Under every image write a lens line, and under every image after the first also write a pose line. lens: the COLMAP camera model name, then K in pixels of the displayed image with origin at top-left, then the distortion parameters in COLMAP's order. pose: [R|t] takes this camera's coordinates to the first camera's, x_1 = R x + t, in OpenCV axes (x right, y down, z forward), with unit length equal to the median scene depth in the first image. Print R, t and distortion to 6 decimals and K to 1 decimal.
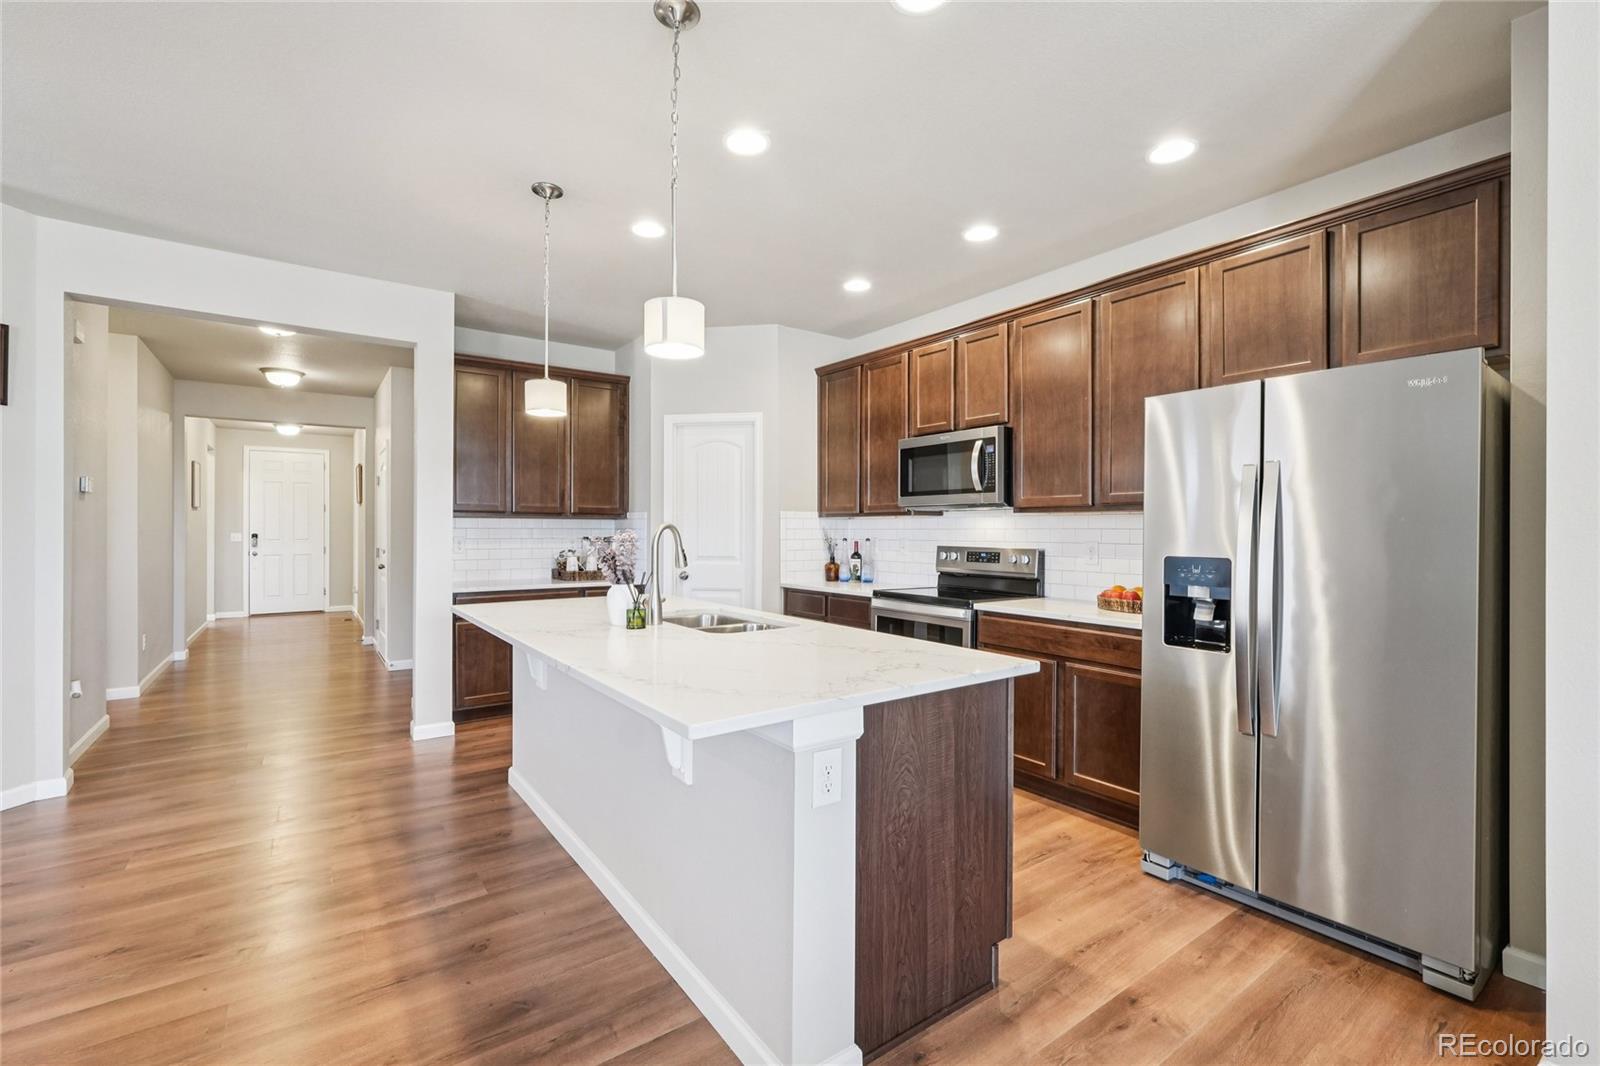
lens RADIAL K [[693.3, 0, 798.8], [0, 693.3, 529.7], [0, 0, 1]] dist [-0.000778, 0.000301]
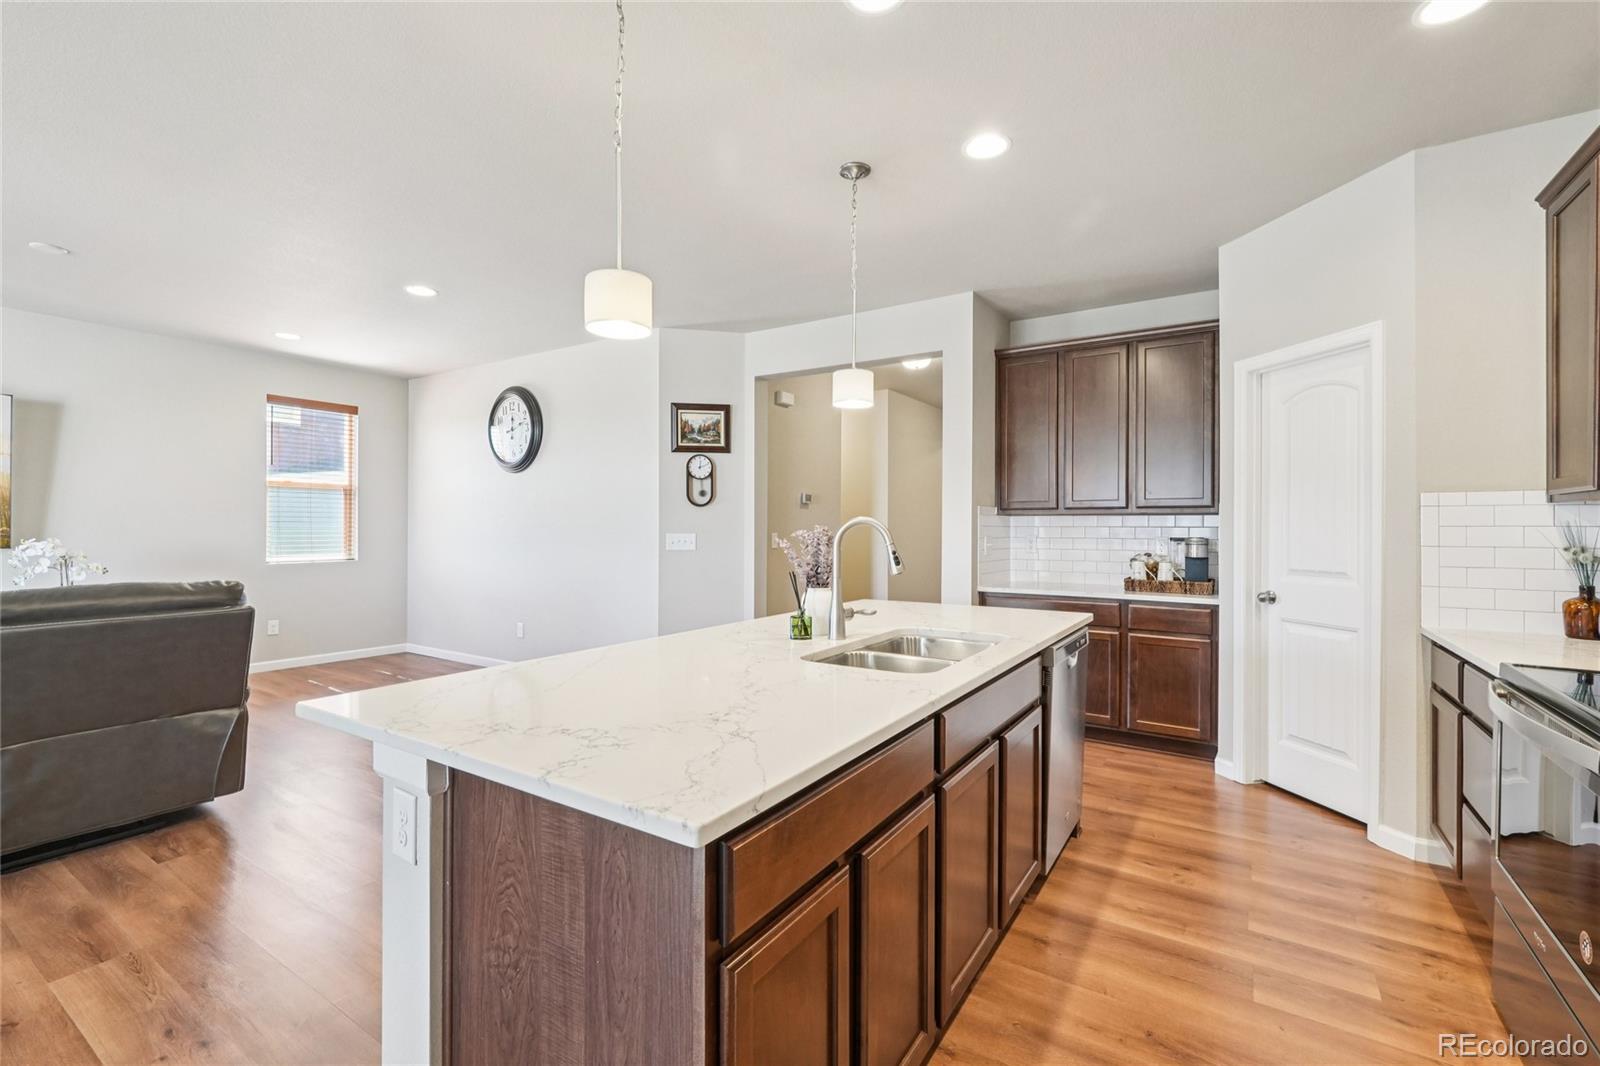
lens RADIAL K [[697.7, 0, 799.6], [0, 697.7, 528.9], [0, 0, 1]] dist [-0.001915, 0.000109]
pose [[0.360056, 0.000659, -0.932930, 0.368610], [-0.001268, 0.999999, 0.000217, 0.001599], [0.932930, 0.001105, 0.360057, 0.428143]]
